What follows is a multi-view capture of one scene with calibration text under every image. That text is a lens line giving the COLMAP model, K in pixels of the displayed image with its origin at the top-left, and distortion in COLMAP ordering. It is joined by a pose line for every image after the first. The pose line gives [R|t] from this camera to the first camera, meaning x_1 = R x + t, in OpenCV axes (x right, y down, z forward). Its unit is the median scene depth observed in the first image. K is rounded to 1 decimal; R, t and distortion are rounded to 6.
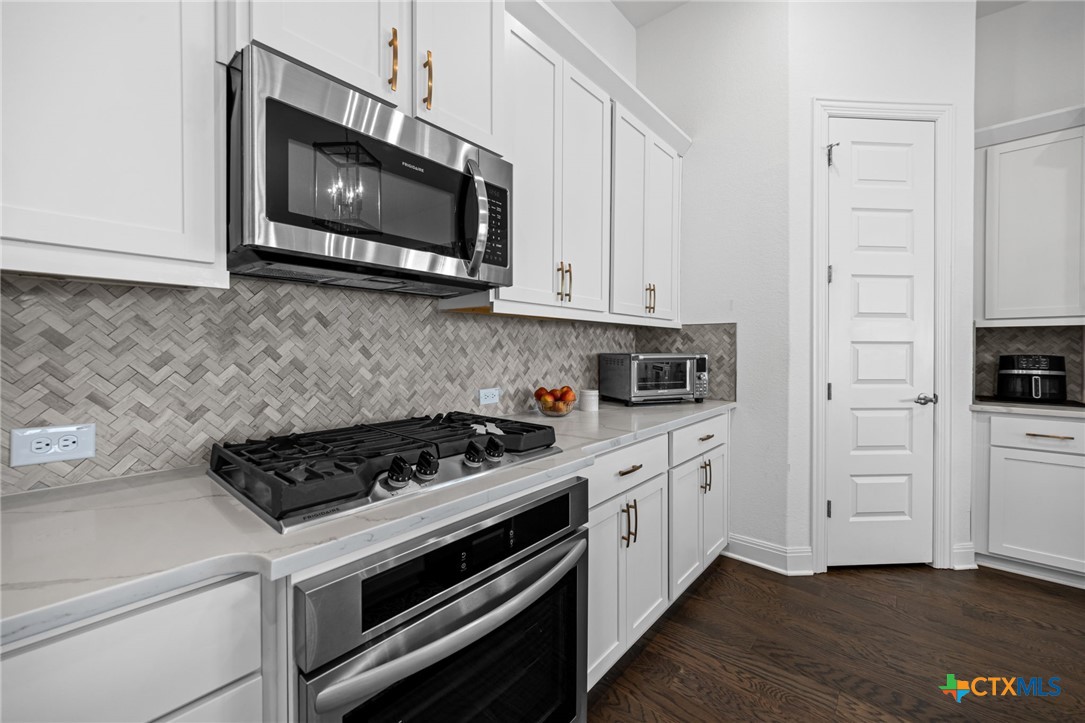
lens RADIAL K [[429.8, 0, 541.7], [0, 429.8, 352.8], [0, 0, 1]] dist [-0.002416, -0.001286]
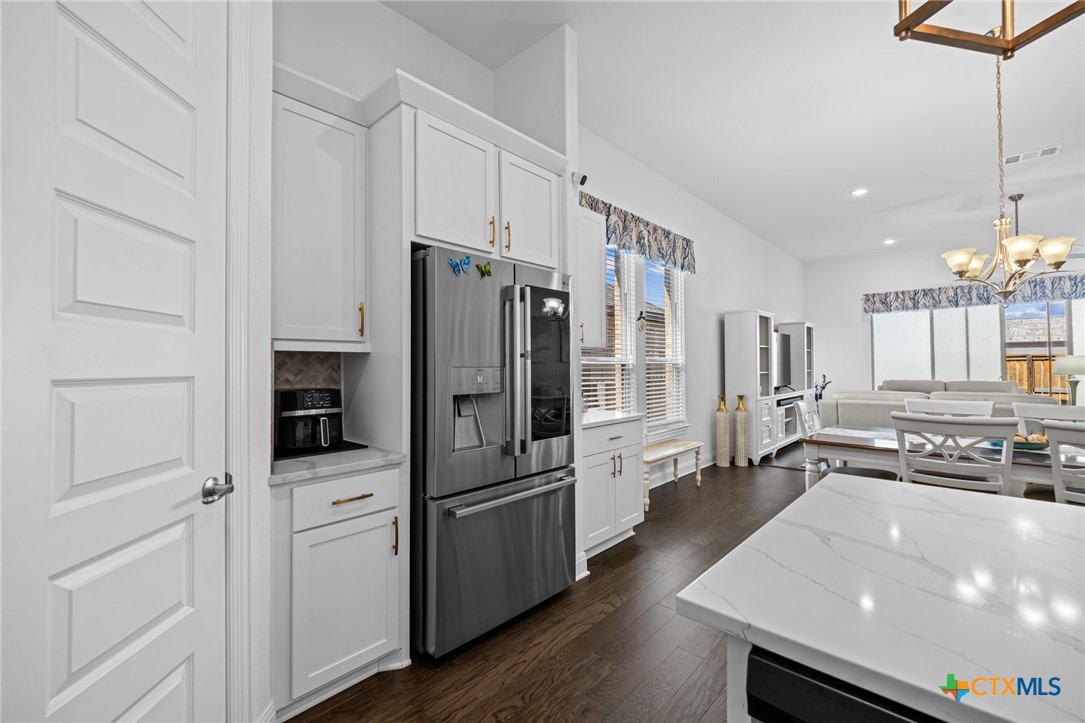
lens RADIAL K [[443.2, 0, 532.3], [0, 443.2, 356.2], [0, 0, 1]] dist [-0.012960, -0.000228]
pose [[0.032490, 0.017032, 0.999327, 0.382253], [0.017151, 0.999698, -0.017596, -0.033769], [-0.999325, 0.017711, 0.032188, 0.602383]]
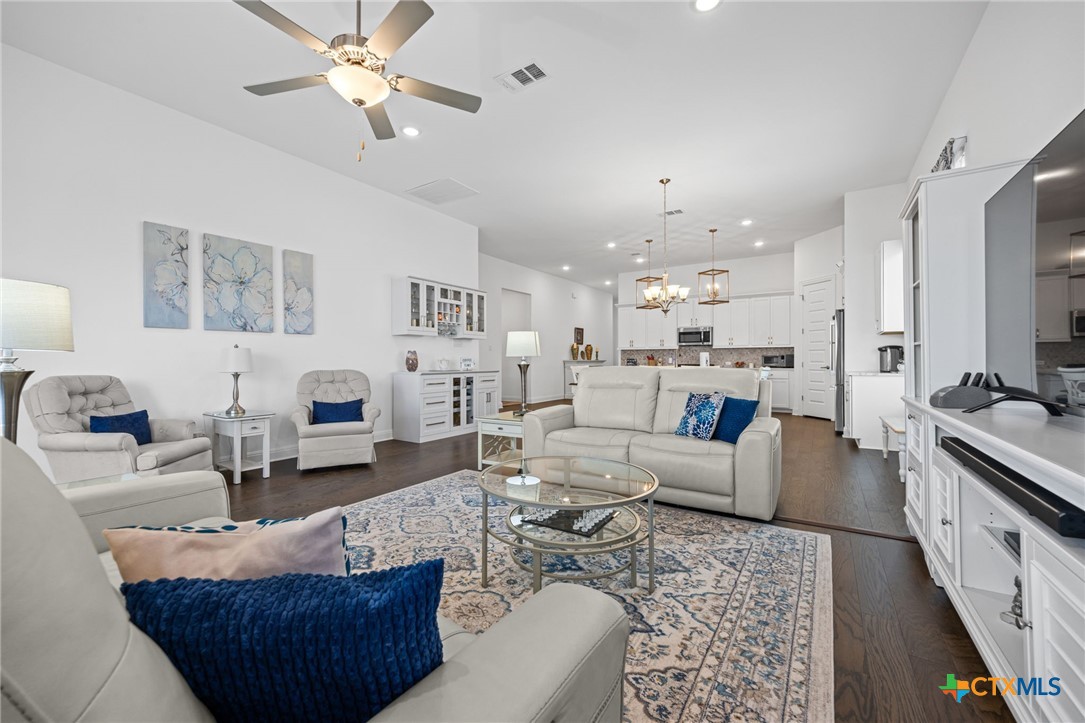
lens RADIAL K [[443.2, 0, 549.0], [0, 443.2, 357.8], [0, 0, 1]] dist [-0.012960, -0.000228]
pose [[0.170888, -0.007421, -0.985263, 3.810694], [-0.011092, 0.999894, -0.009455, 0.088736], [0.985228, 0.012545, 0.170787, -1.666567]]
